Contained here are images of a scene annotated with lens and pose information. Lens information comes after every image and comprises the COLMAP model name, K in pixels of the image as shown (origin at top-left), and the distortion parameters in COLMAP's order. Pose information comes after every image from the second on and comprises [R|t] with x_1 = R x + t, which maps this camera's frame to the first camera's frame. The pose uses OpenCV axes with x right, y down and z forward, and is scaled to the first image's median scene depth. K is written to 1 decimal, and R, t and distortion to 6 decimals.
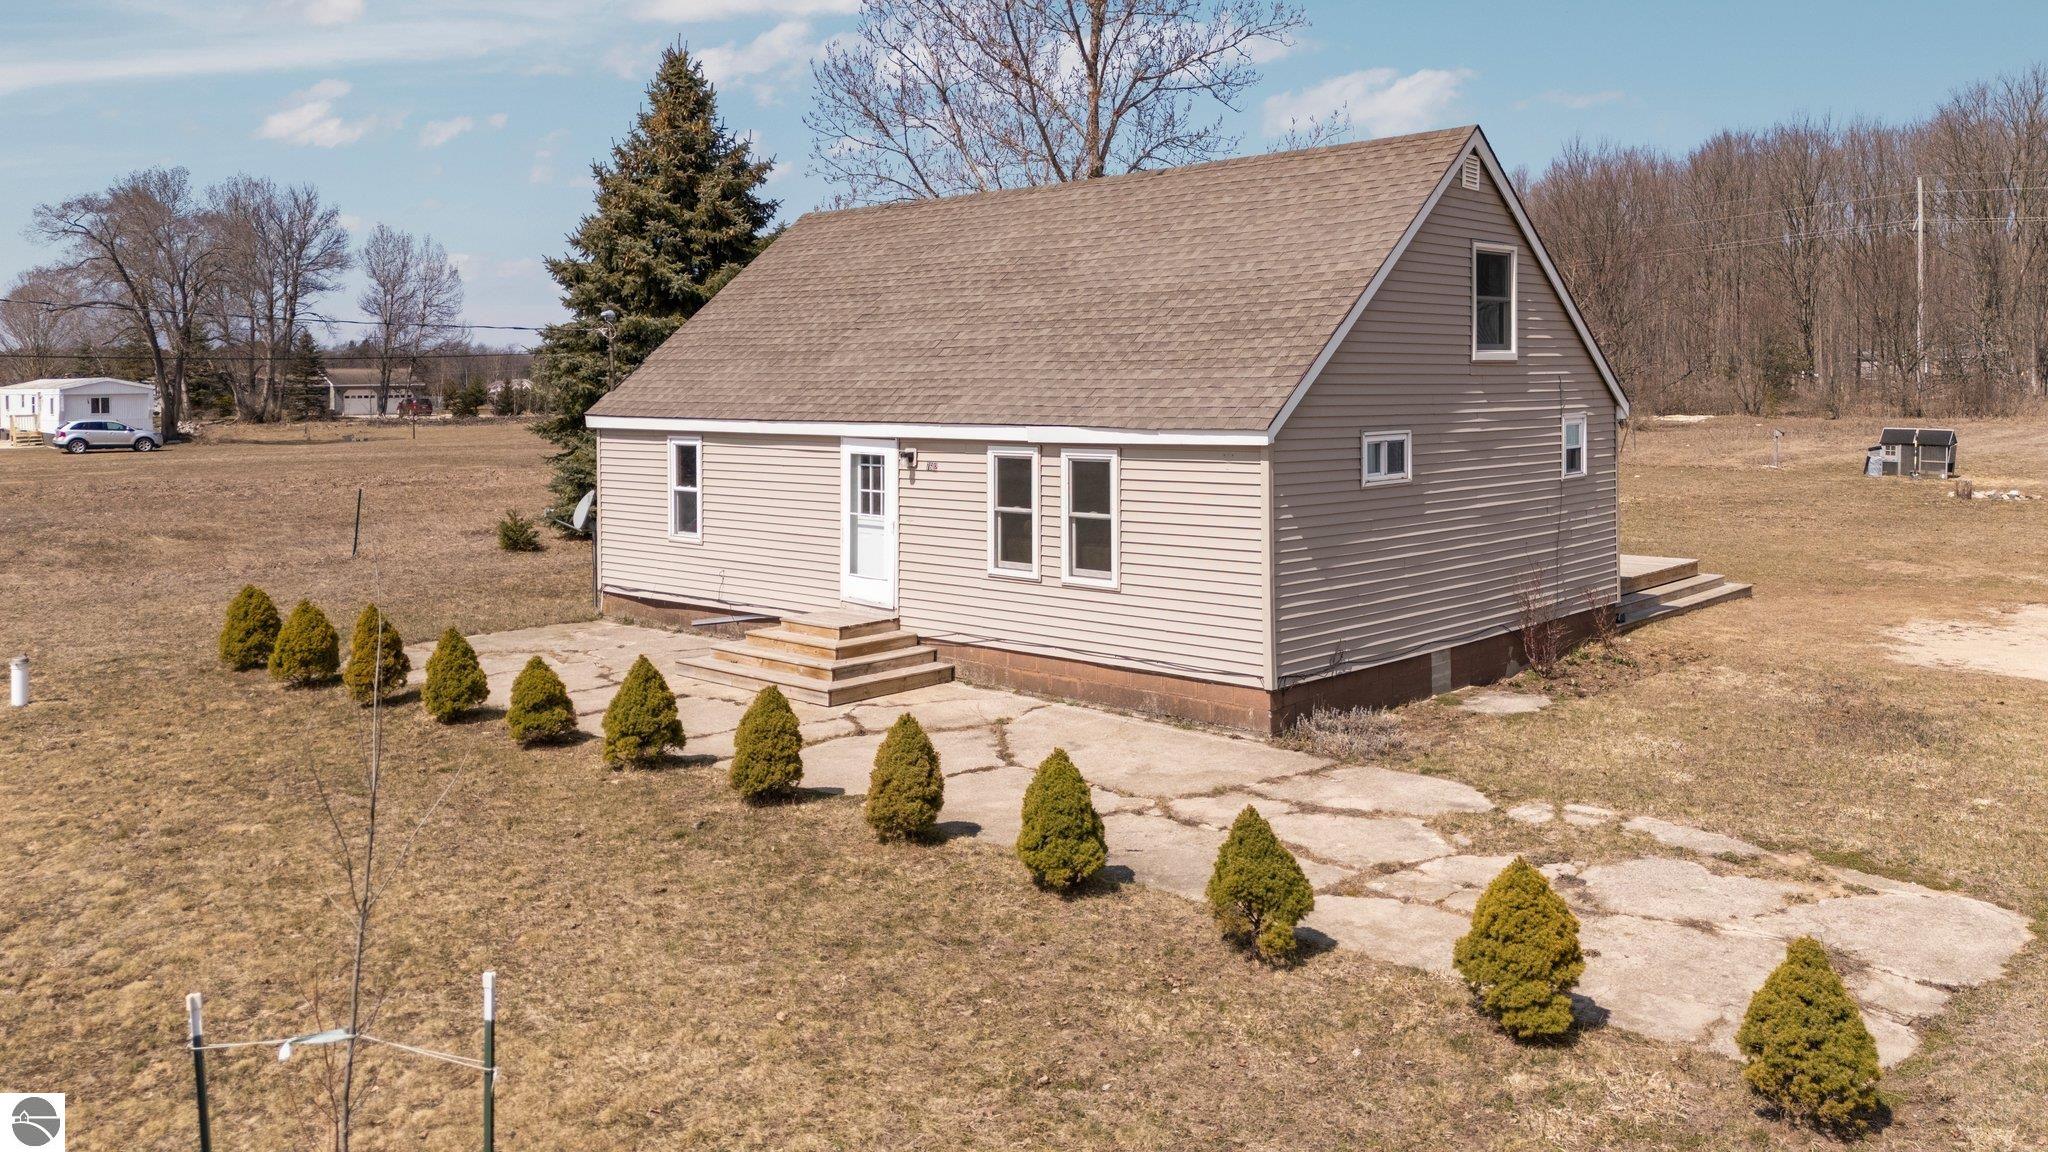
lens RADIAL K [[1585.6, 0, 1027.3], [0, 1585.6, 372.7], [0, 0, 1]] dist [0.042355, 0.000767]
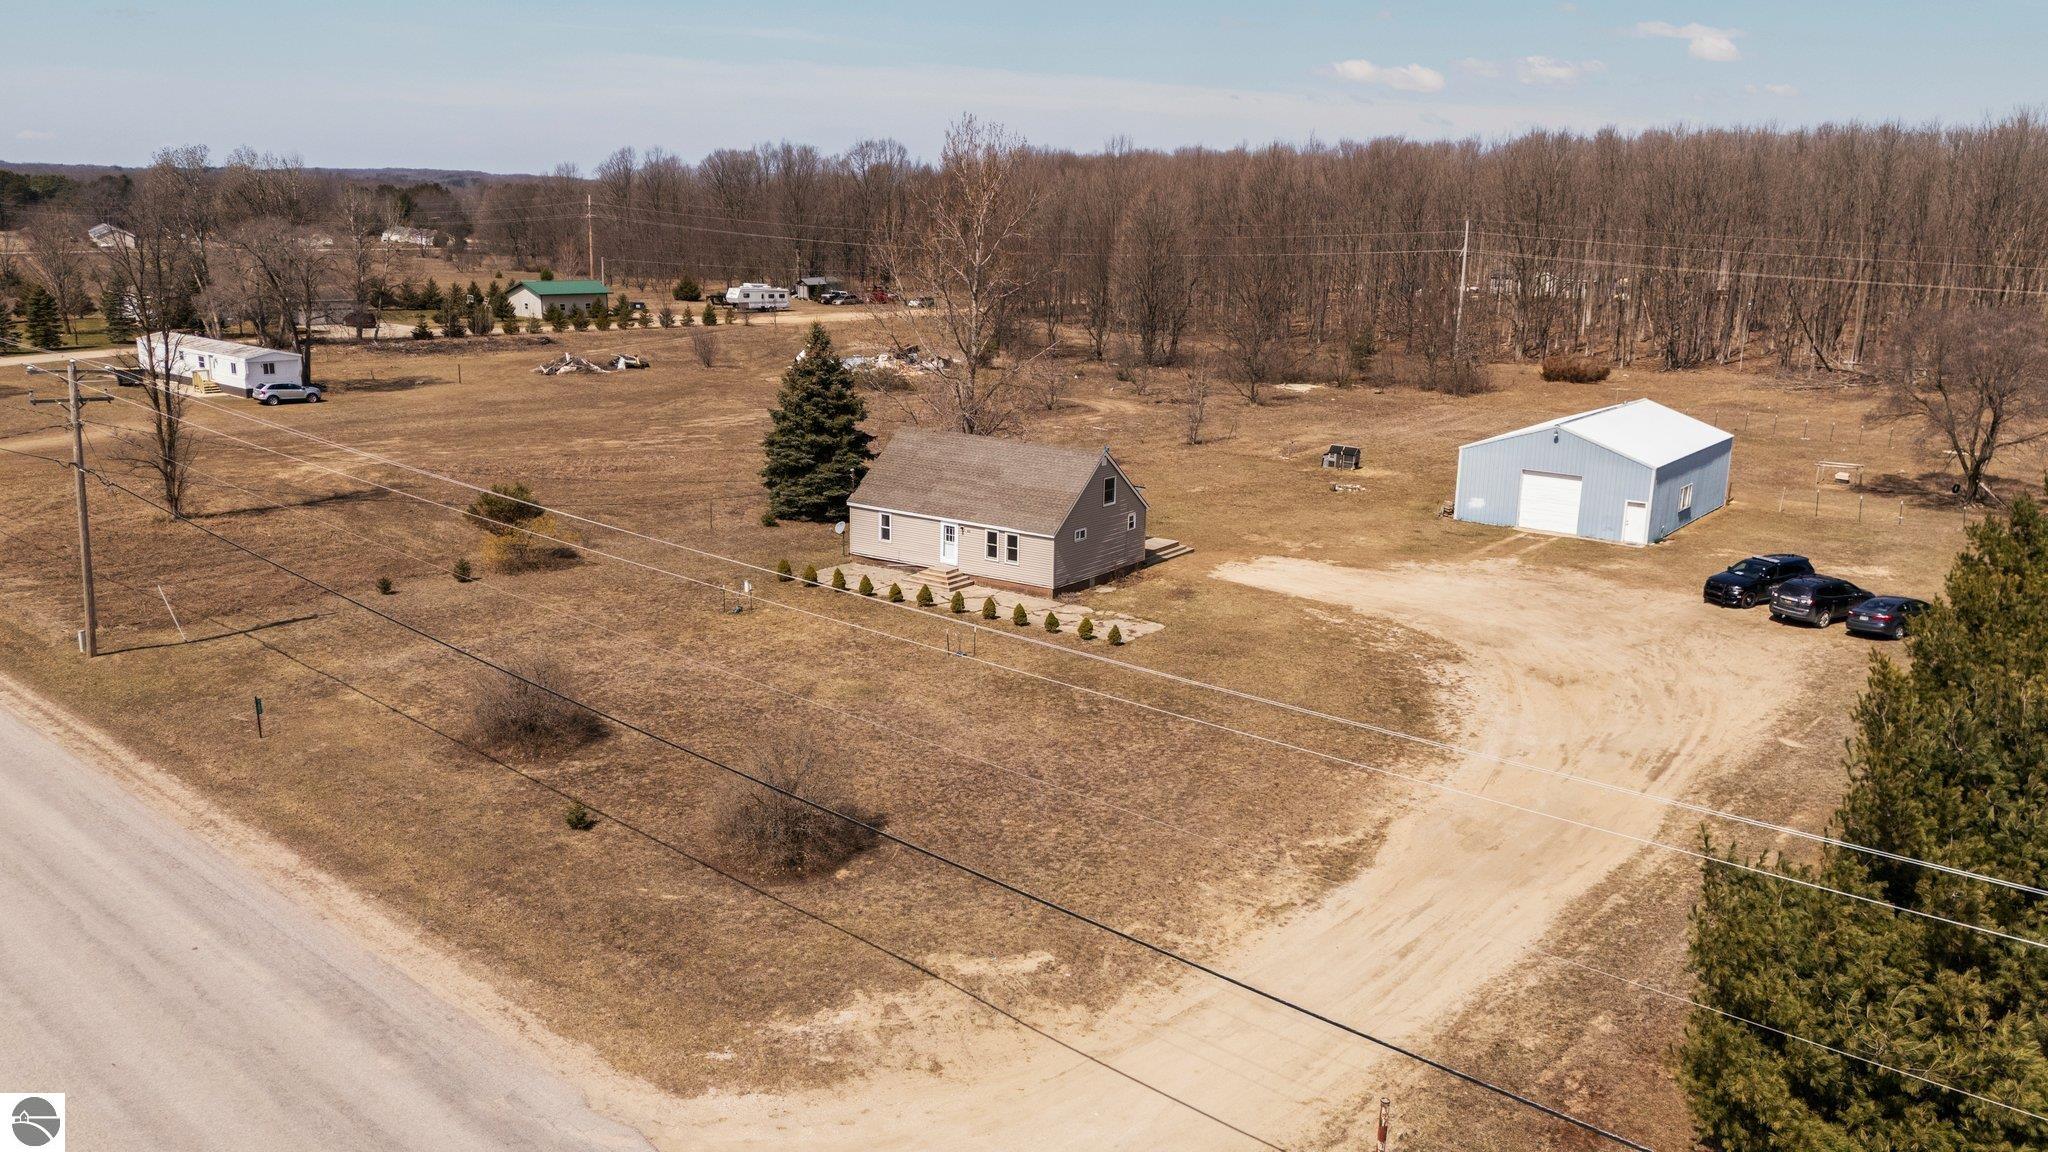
lens RADIAL K [[1575.1, 0, 1024.0], [0, 1575.1, 576.0], [0, 0, 1]] dist [0.088284, -0.005711]
pose [[0.990197, -0.007669, 0.139465, -0.484836], [-0.024310, 0.973790, 0.226146, -0.741515], [-0.137544, -0.227319, 0.964058, -2.894140]]
